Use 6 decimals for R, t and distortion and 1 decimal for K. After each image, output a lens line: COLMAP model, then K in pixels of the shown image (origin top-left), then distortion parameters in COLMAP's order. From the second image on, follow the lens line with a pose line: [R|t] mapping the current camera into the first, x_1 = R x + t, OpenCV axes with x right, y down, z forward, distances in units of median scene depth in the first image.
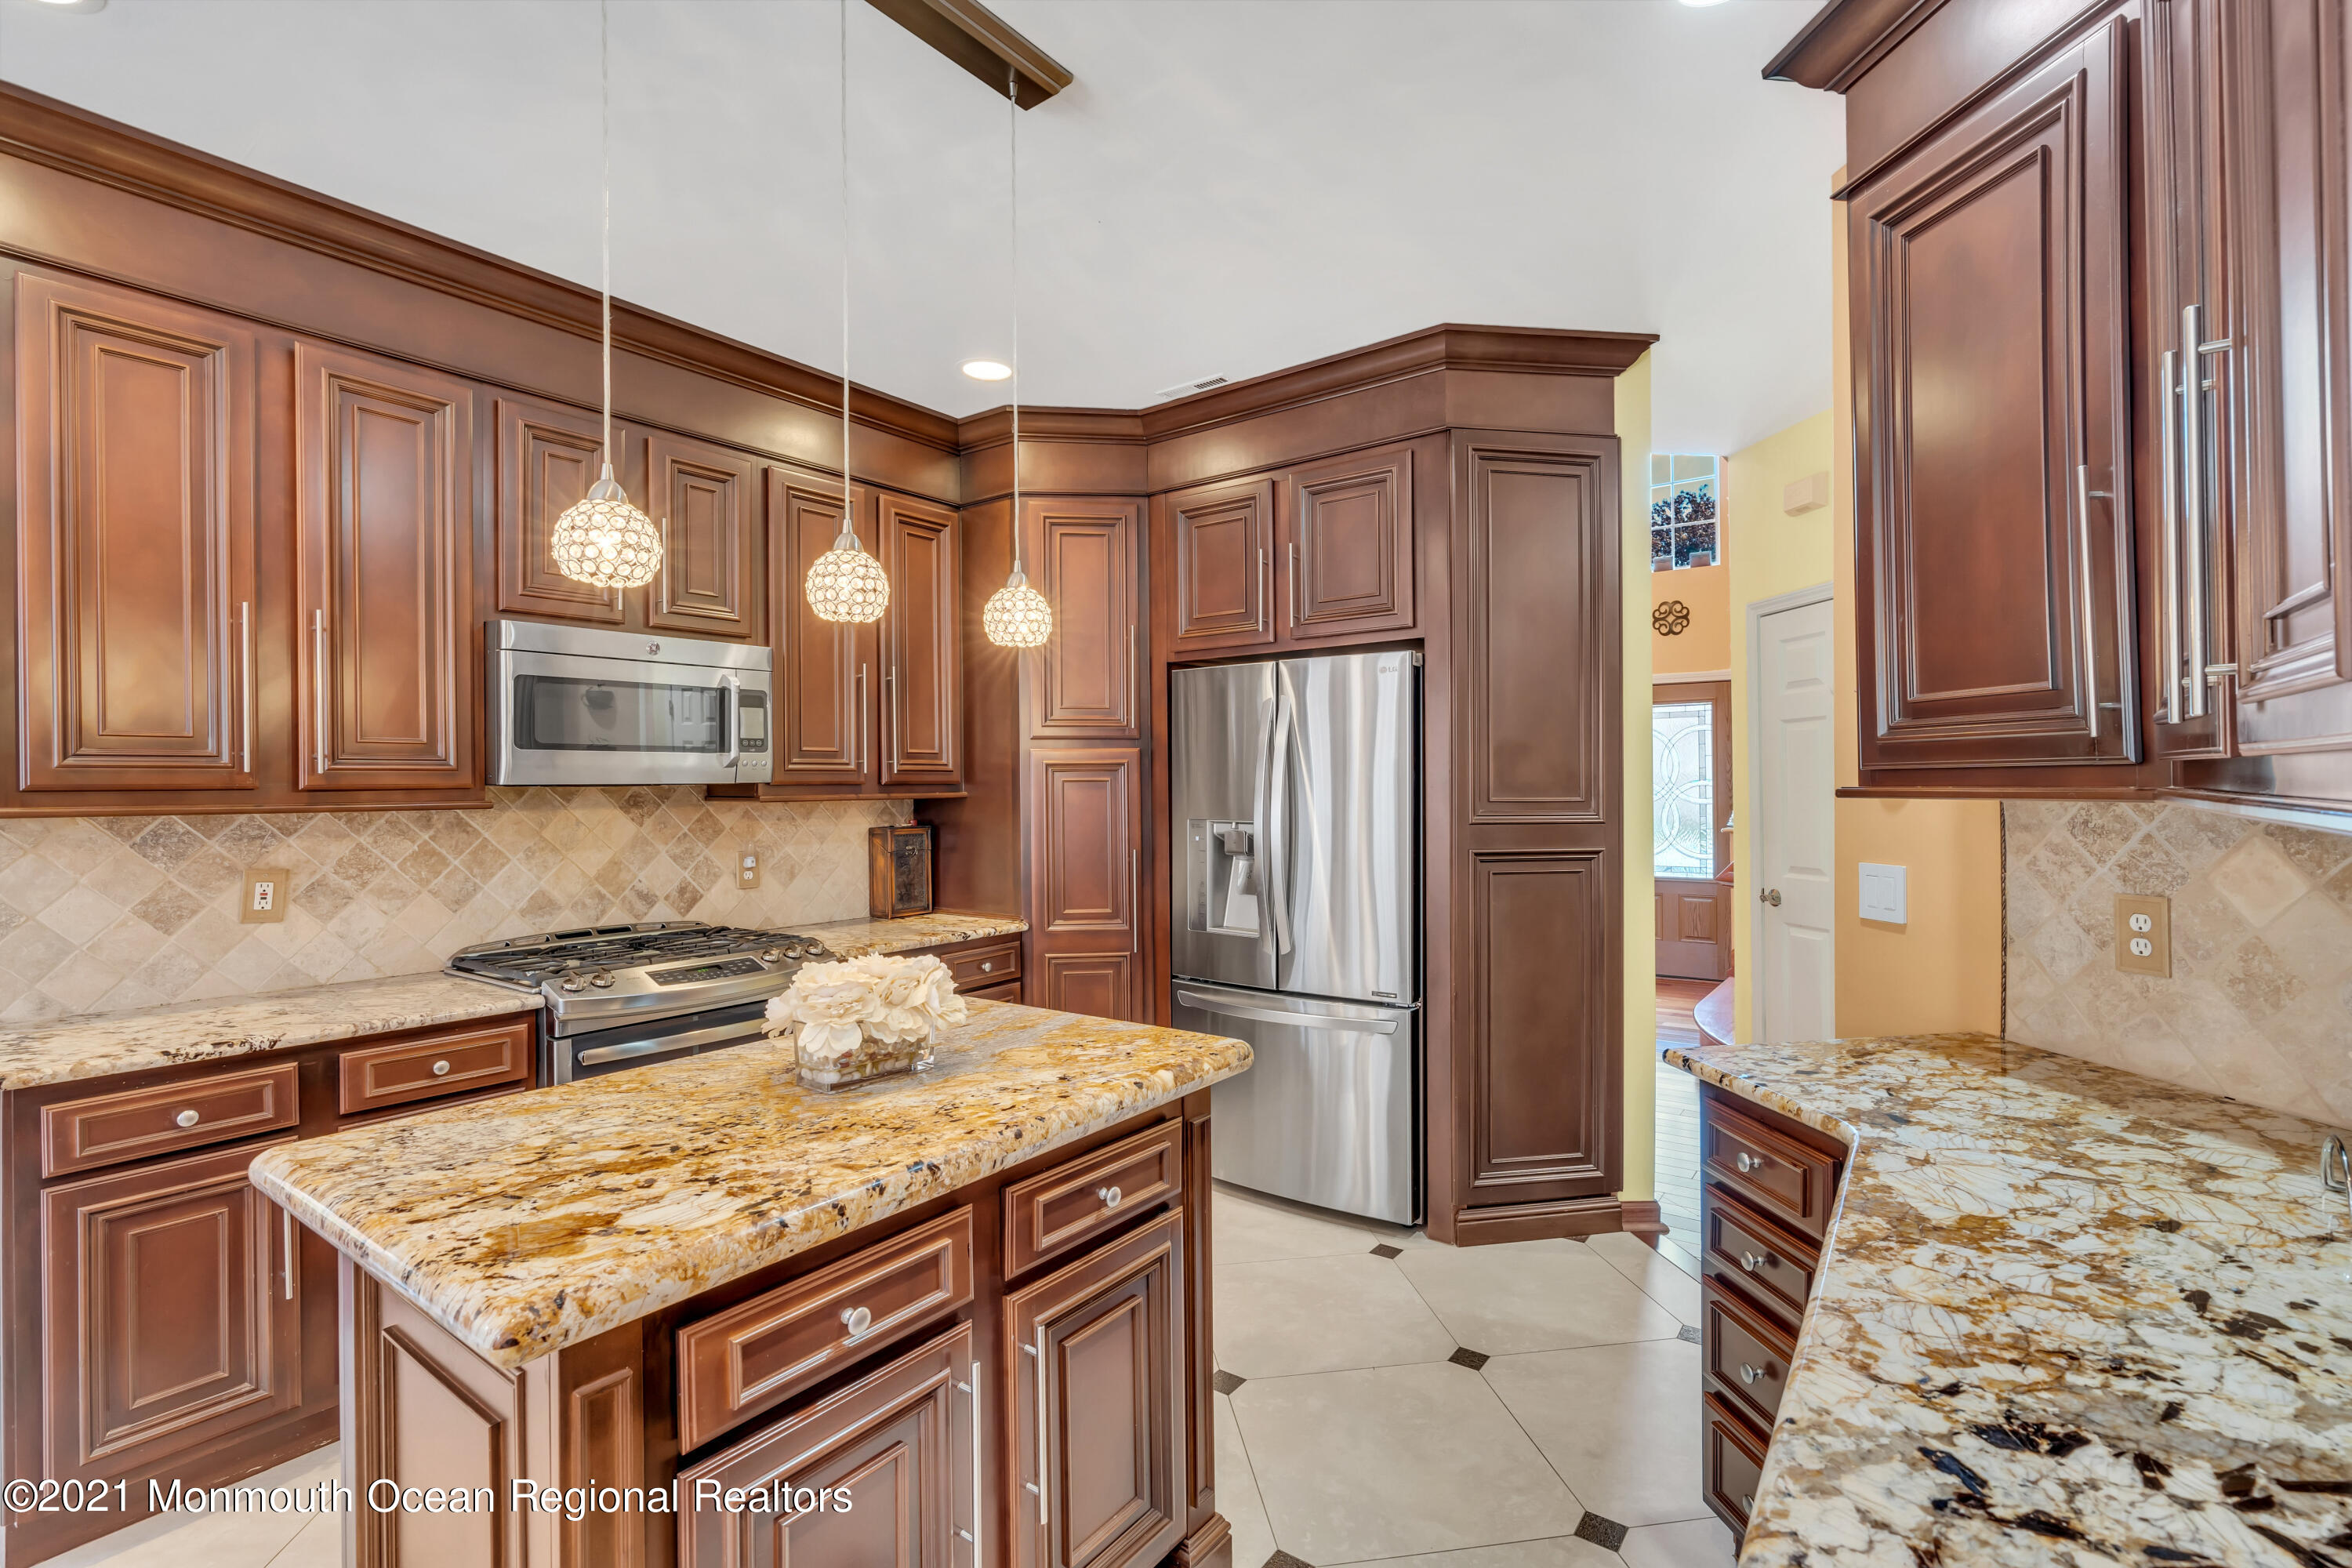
lens RADIAL K [[1065.4, 0, 1185.3], [0, 1065.4, 784.7], [0, 0, 1]] dist [-0.010017, 0.003984]
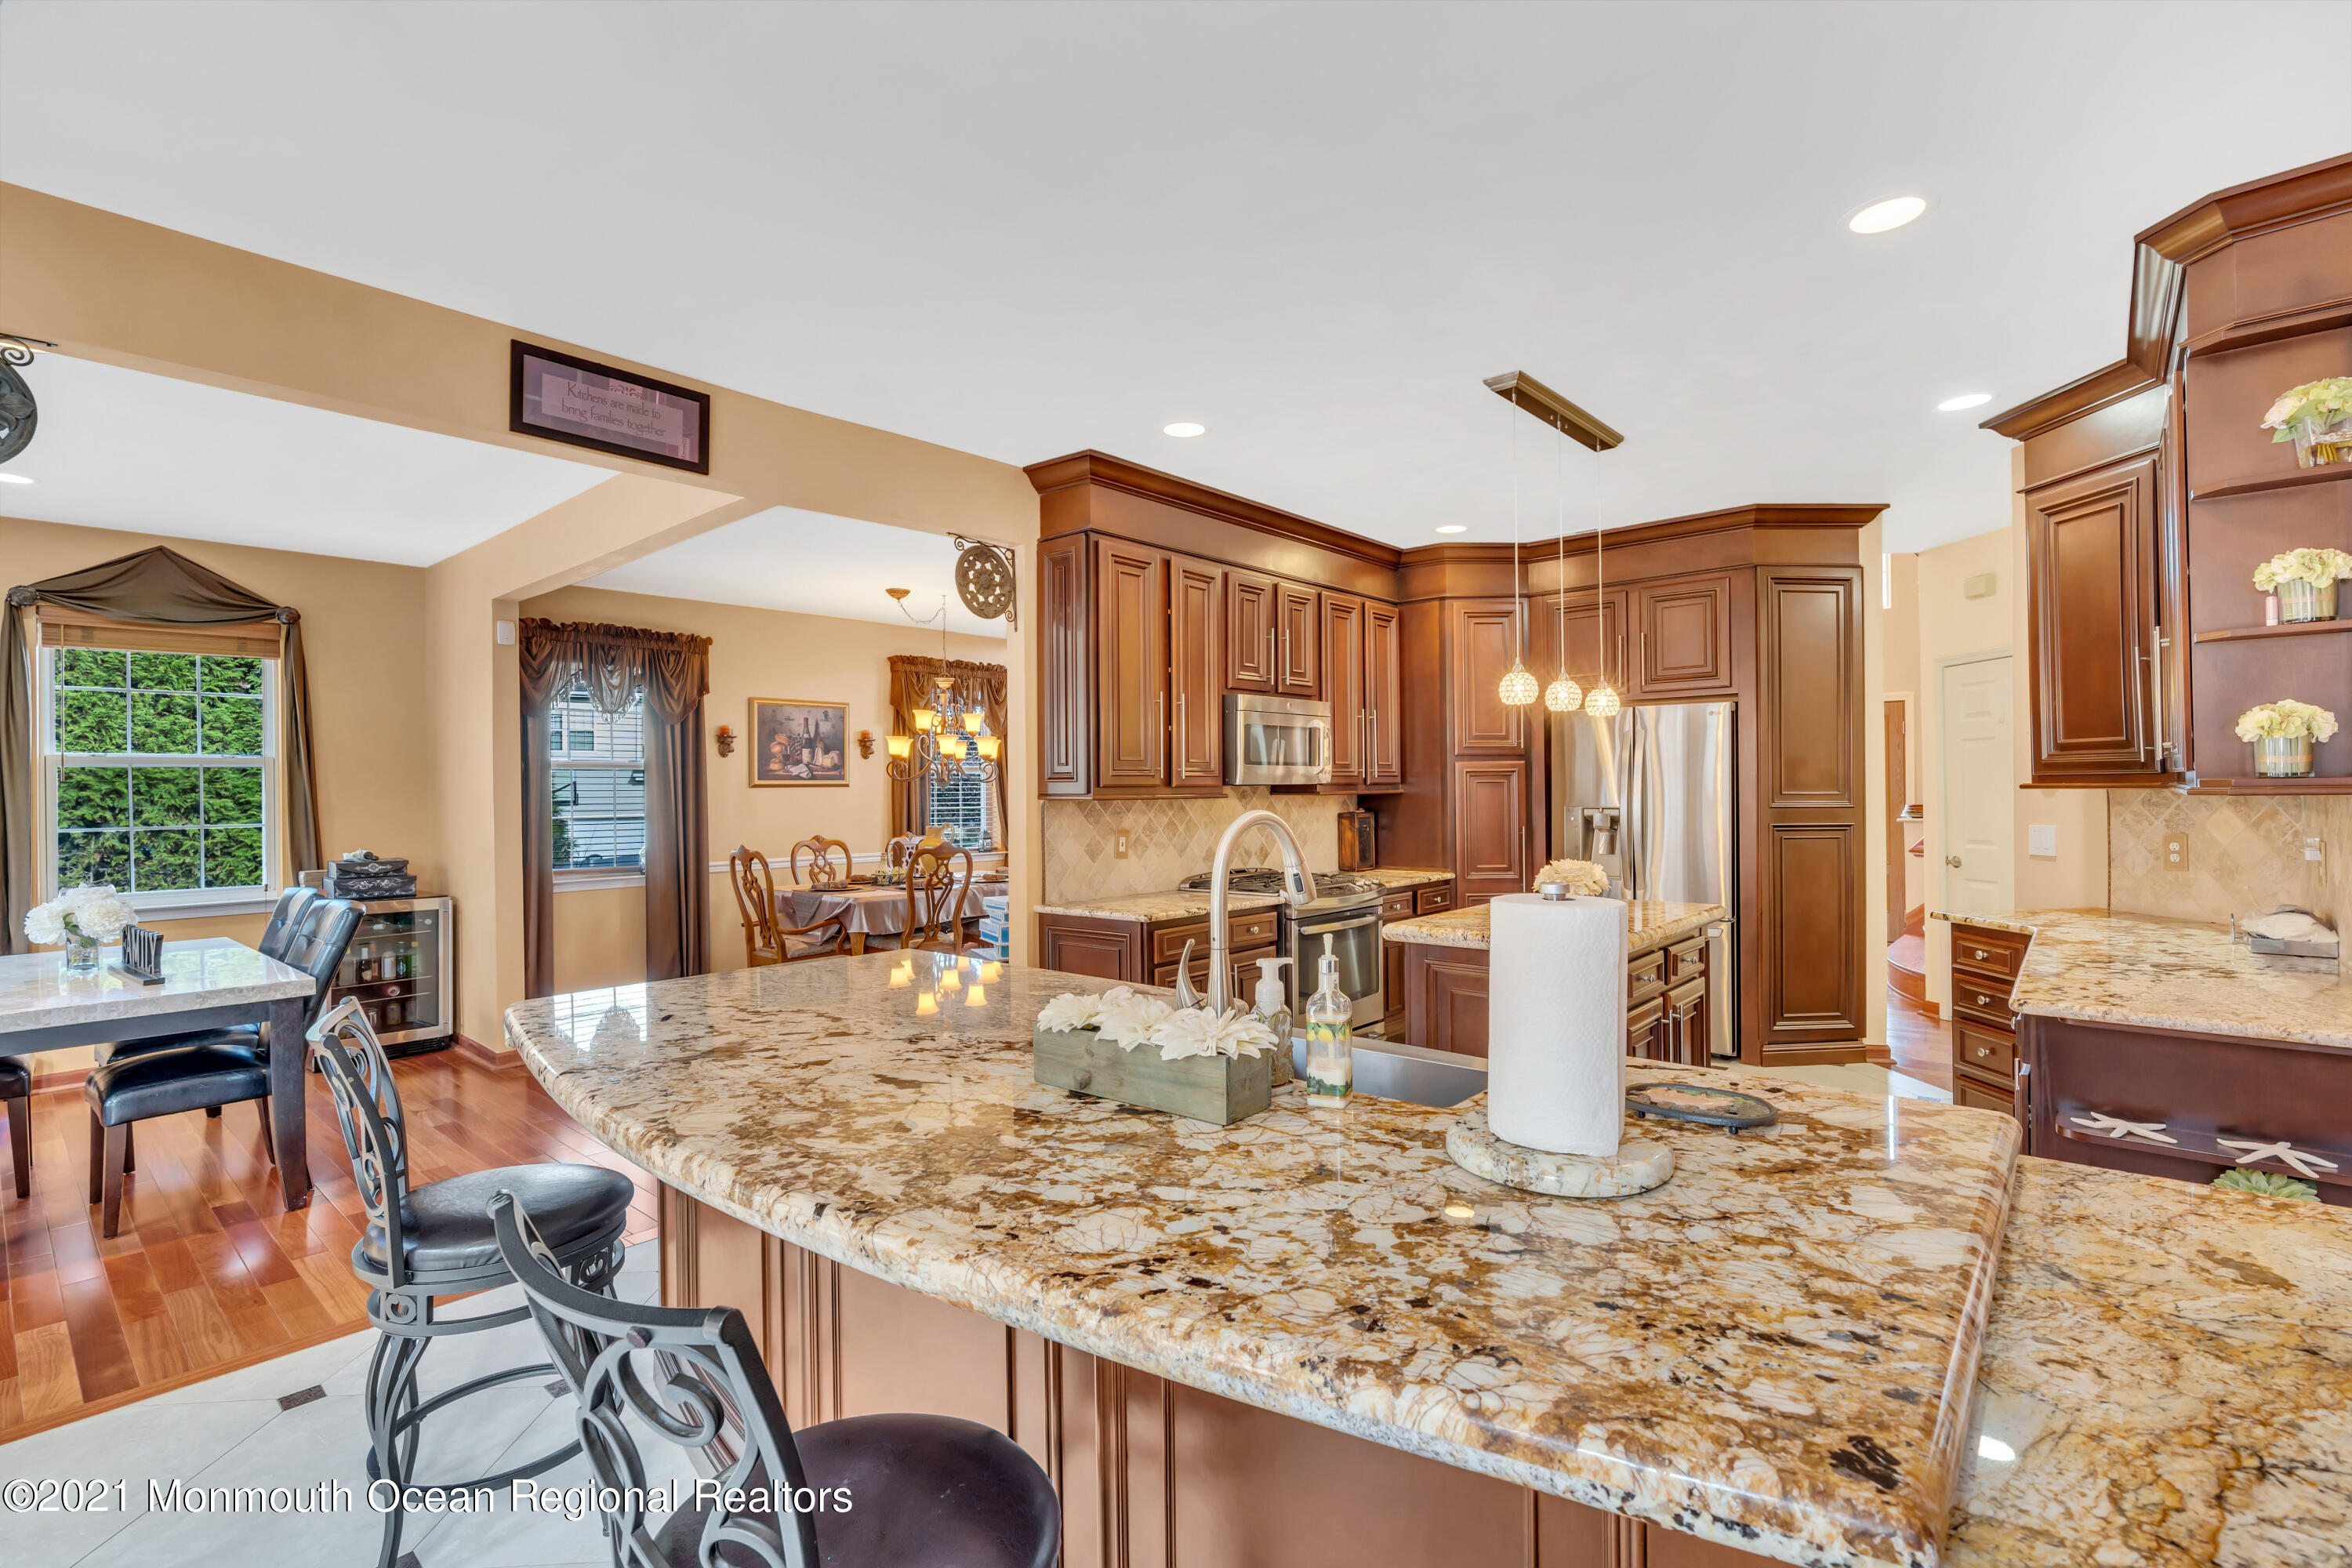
lens RADIAL K [[1065.4, 0, 1183.5], [0, 1065.4, 785.1], [0, 0, 1]] dist [-0.010017, 0.003984]
pose [[0.996314, -0.002139, -0.085752, -0.612114], [0.001933, 0.999995, -0.002482, 0.005376], [0.085757, 0.002307, 0.996313, -0.878372]]
